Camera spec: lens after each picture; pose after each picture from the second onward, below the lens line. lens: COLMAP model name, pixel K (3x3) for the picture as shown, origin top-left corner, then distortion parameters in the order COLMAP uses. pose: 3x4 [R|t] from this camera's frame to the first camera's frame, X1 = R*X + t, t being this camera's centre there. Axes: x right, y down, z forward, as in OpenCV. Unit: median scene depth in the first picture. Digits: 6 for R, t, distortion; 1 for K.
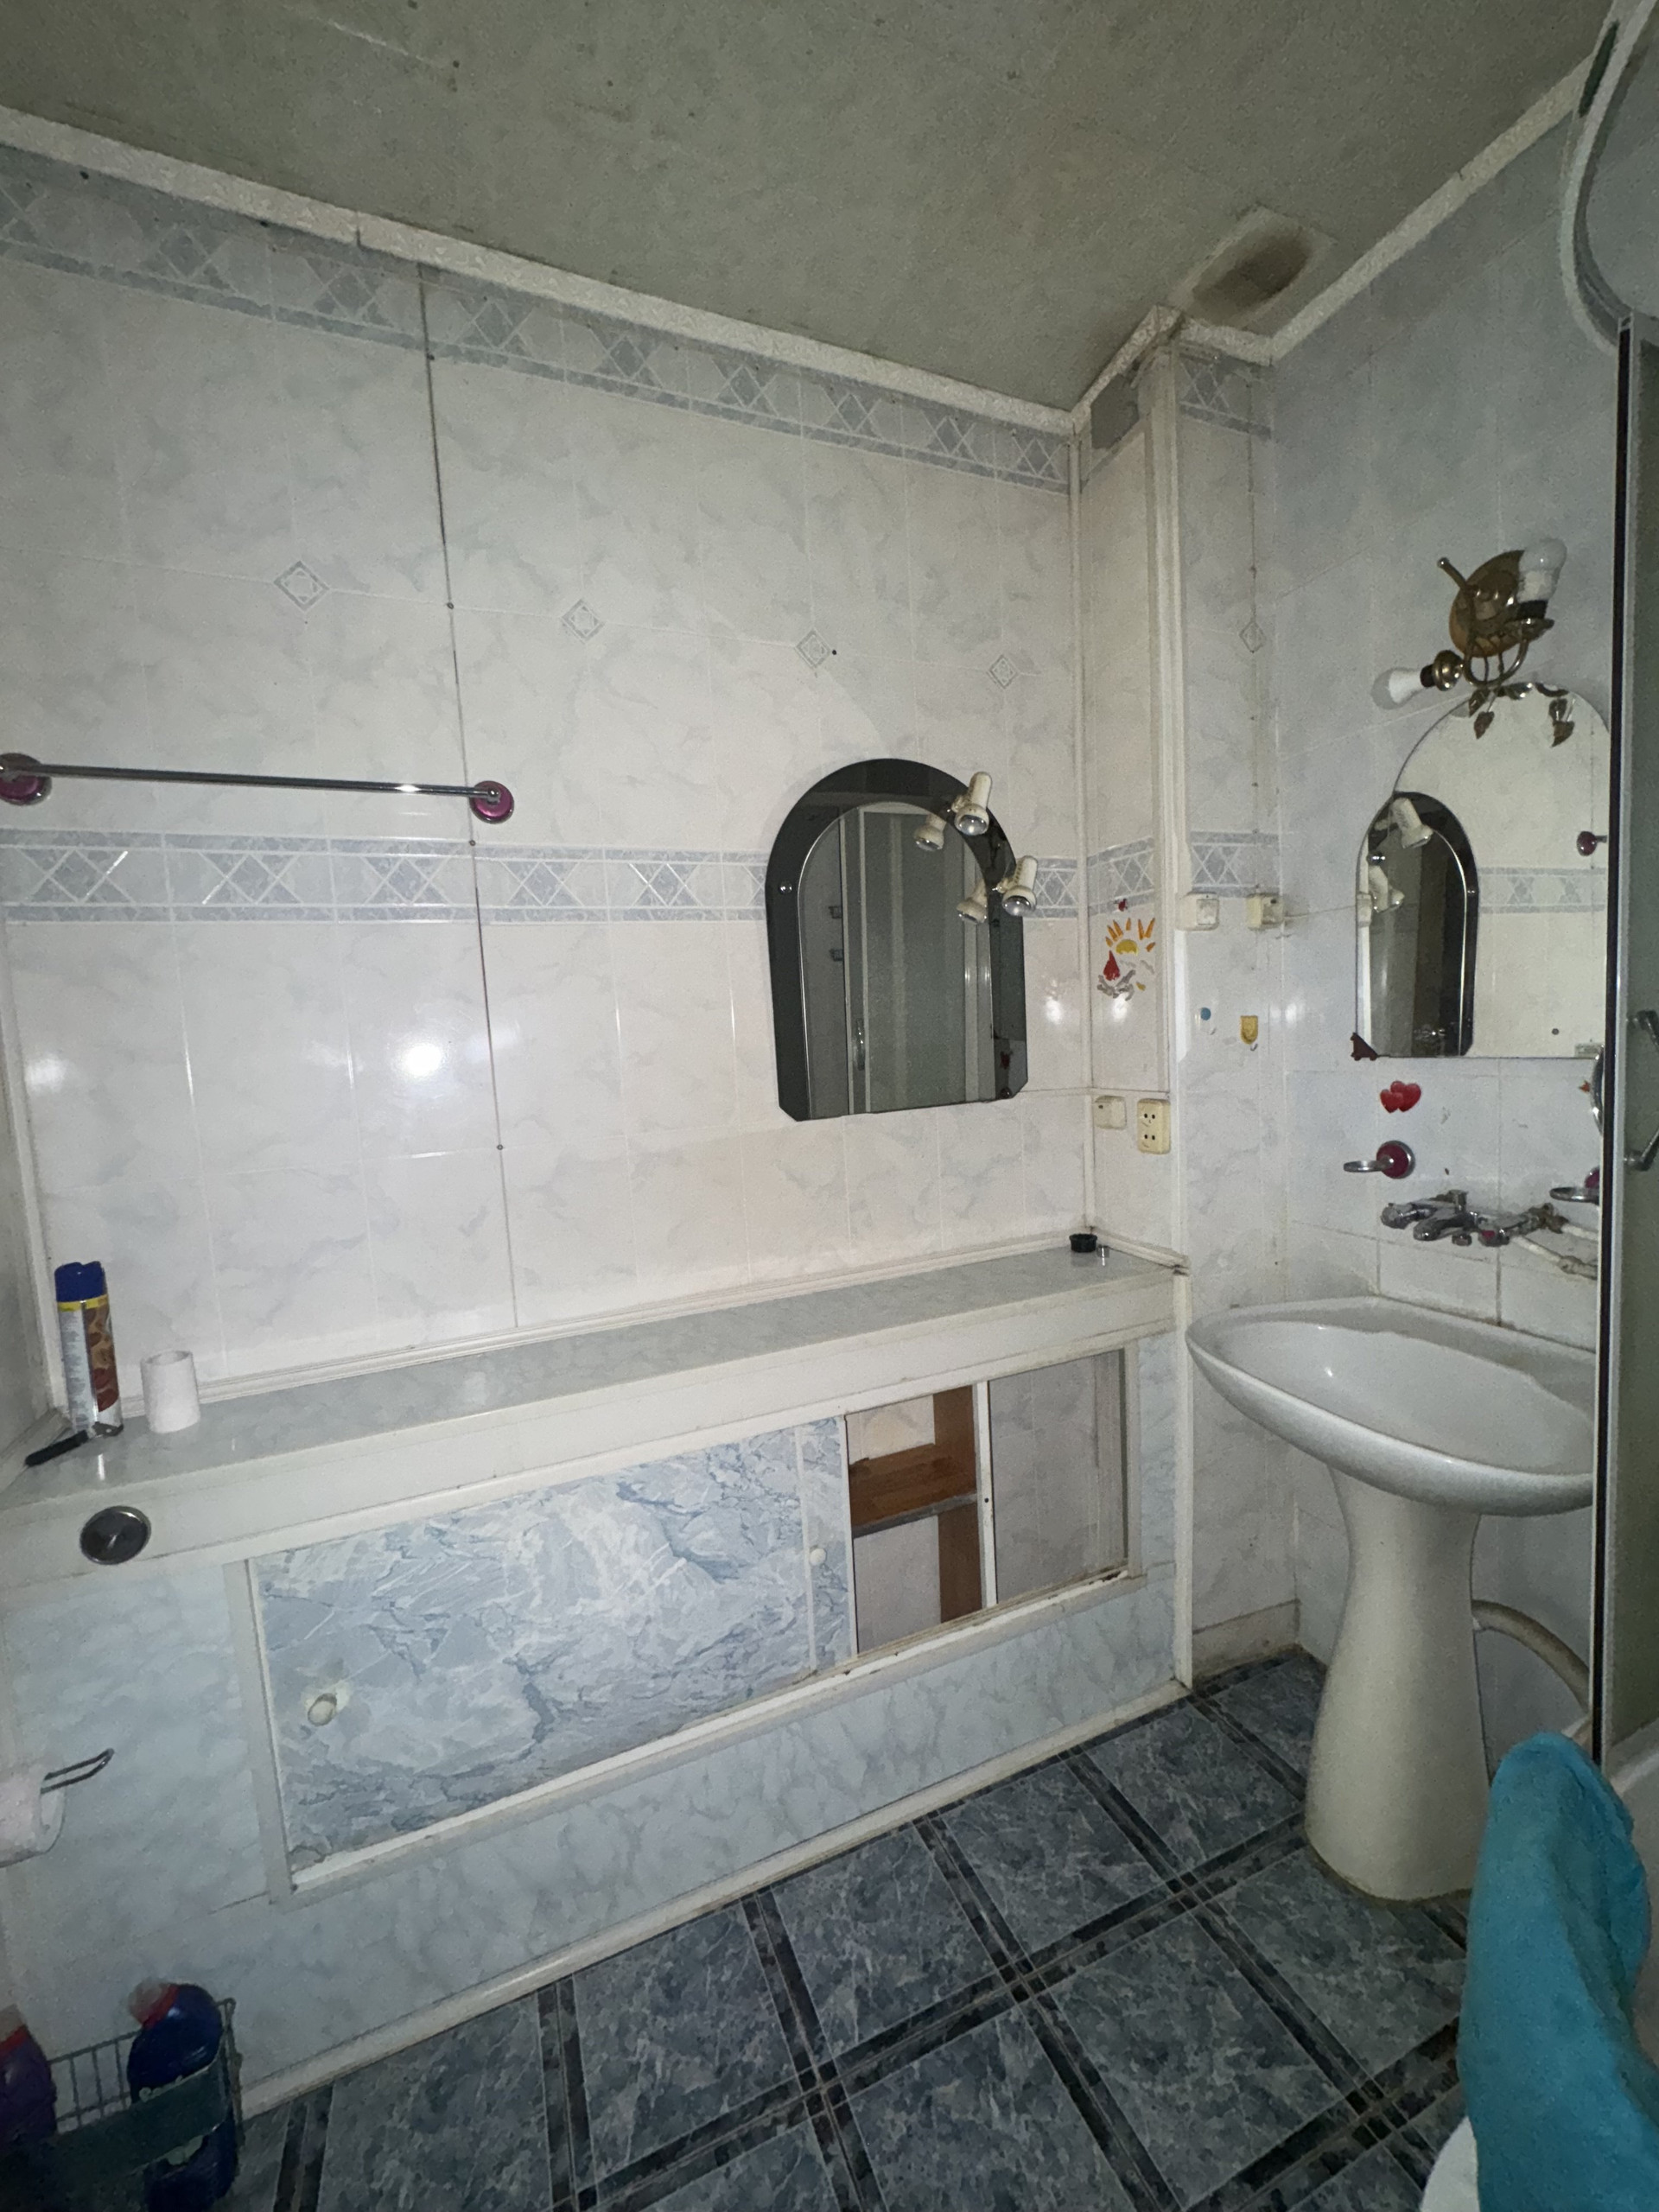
lens RADIAL K [[885.1, 0, 833.6], [0, 885.1, 1107.0], [0, 0, 1]] dist [-0.003687, 0.001800]
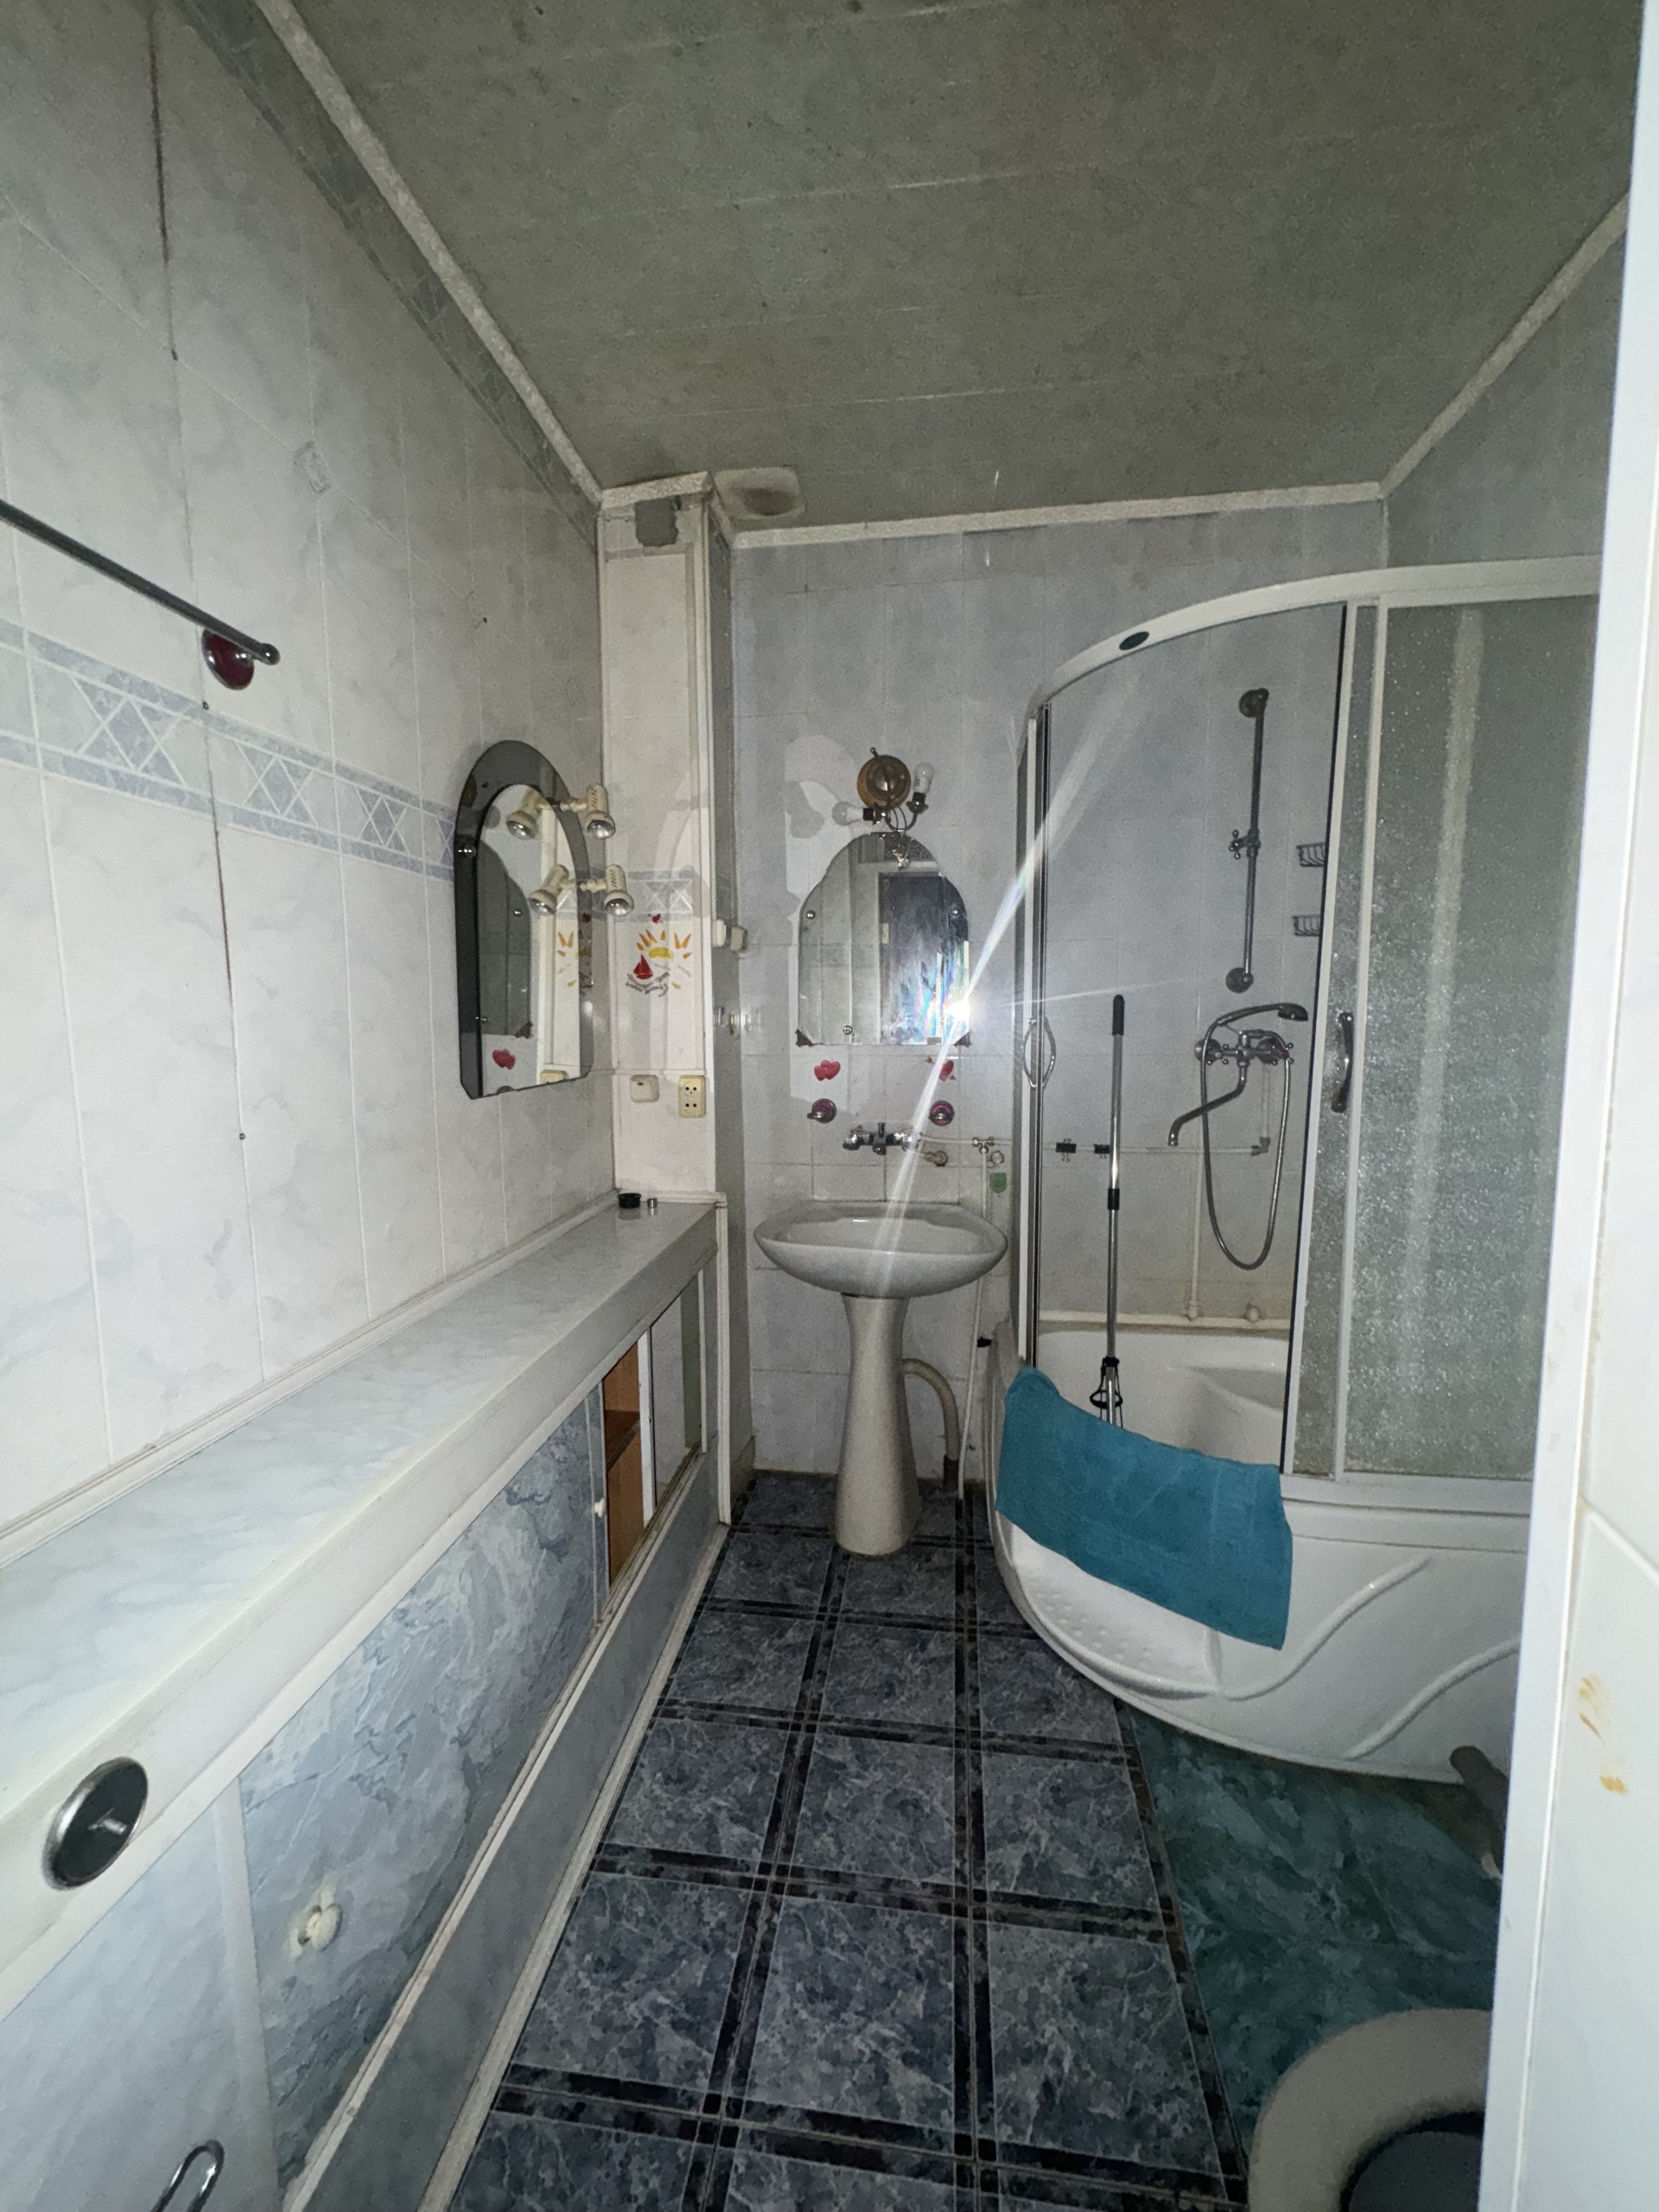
lens RADIAL K [[885.1, 0, 830.7], [0, 885.1, 1110.2], [0, 0, 1]] dist [-0.003687, 0.001800]
pose [[0.501667, -0.039538, 0.864157, -0.775662], [0.051963, 0.998528, 0.015520, 0.038219], [-0.863499, 0.037118, 0.502983, 0.226073]]
